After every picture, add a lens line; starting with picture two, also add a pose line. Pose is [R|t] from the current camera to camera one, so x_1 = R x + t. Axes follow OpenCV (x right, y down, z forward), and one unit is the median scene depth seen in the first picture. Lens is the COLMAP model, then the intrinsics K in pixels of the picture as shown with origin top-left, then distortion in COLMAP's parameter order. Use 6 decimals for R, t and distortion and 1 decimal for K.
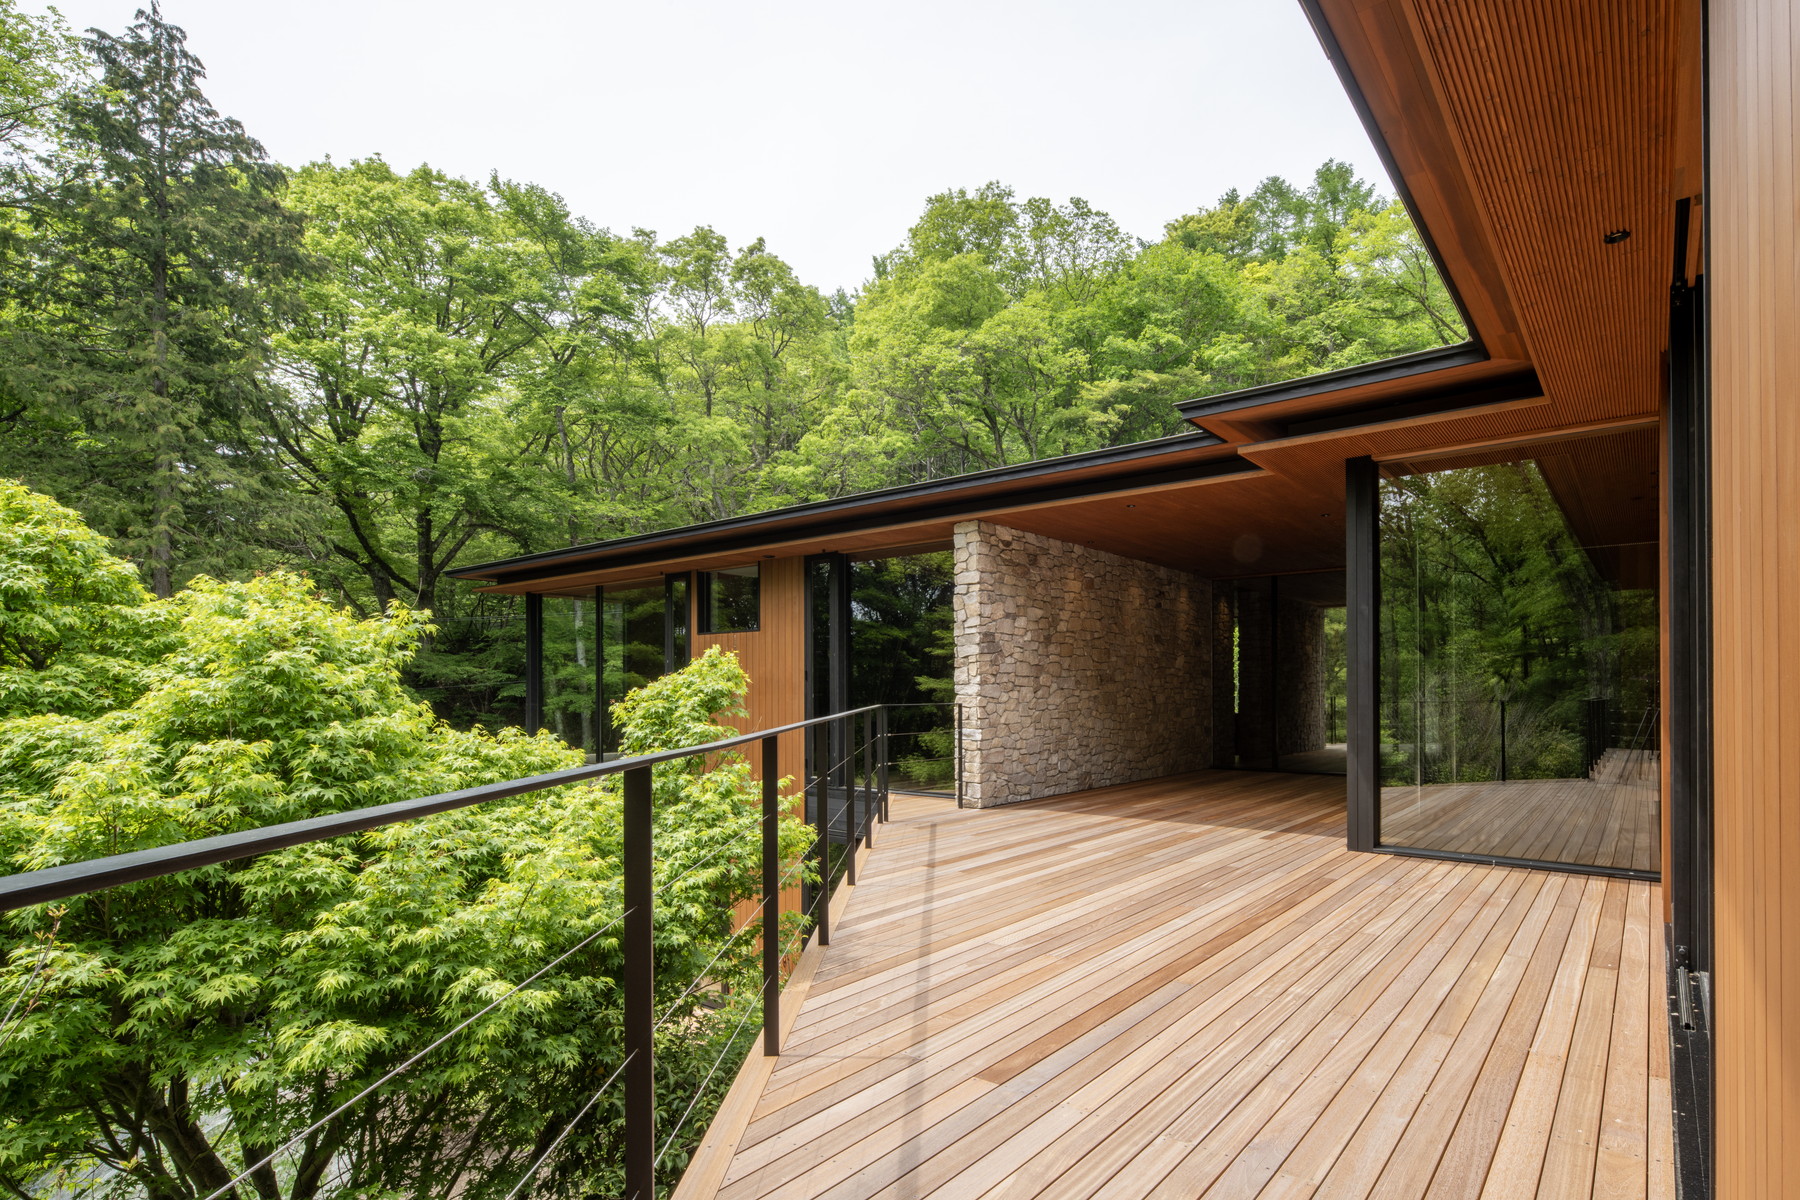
lens RADIAL K [[864.8, 0, 971.6], [0, 864.8, 687.9], [0, 0, 1]] dist [0.004192, -0.003205]
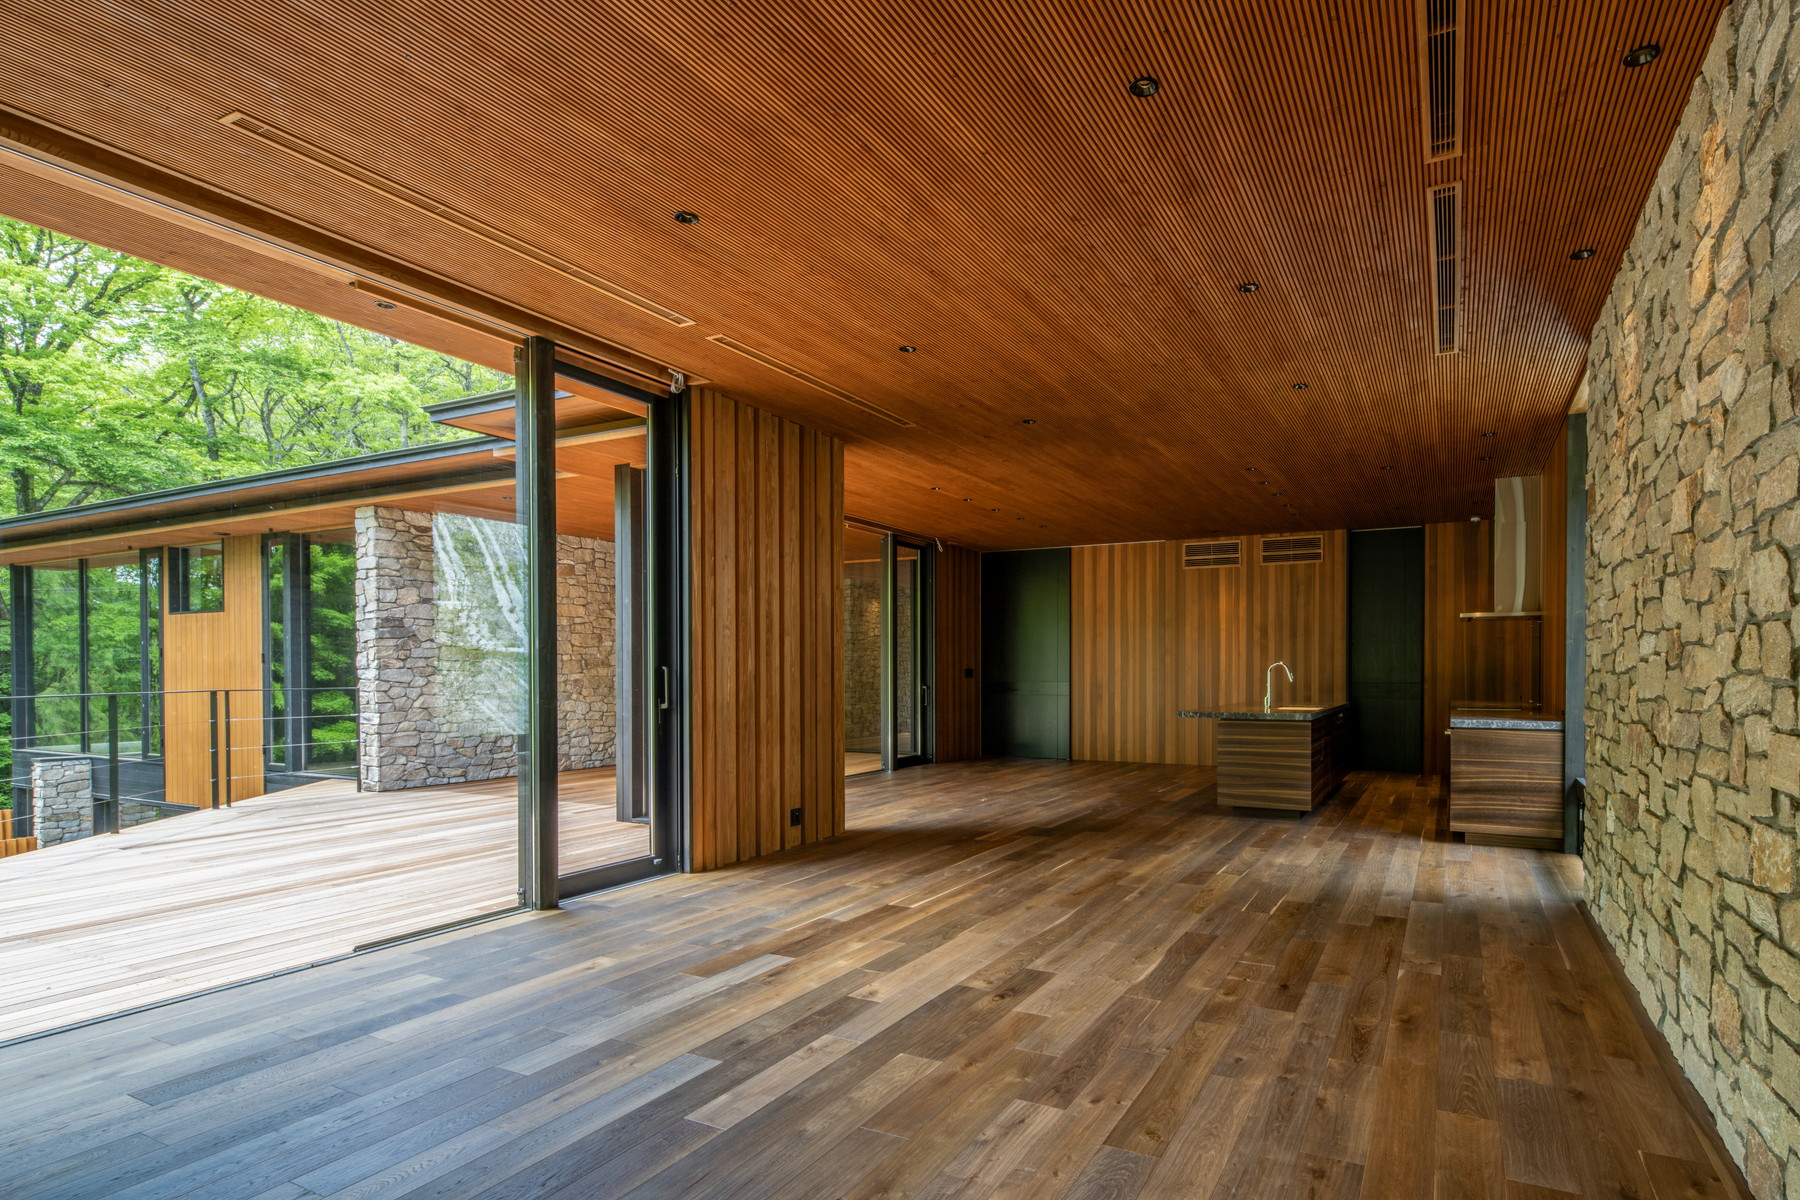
lens RADIAL K [[864.8, 0, 975.6], [0, 864.8, 686.9], [0, 0, 1]] dist [0.004192, -0.003205]
pose [[0.982490, -0.001455, 0.186310, 0.506909], [-0.002987, 0.999718, 0.023561, -0.009065], [-0.186292, -0.023705, 0.982208, -0.123884]]
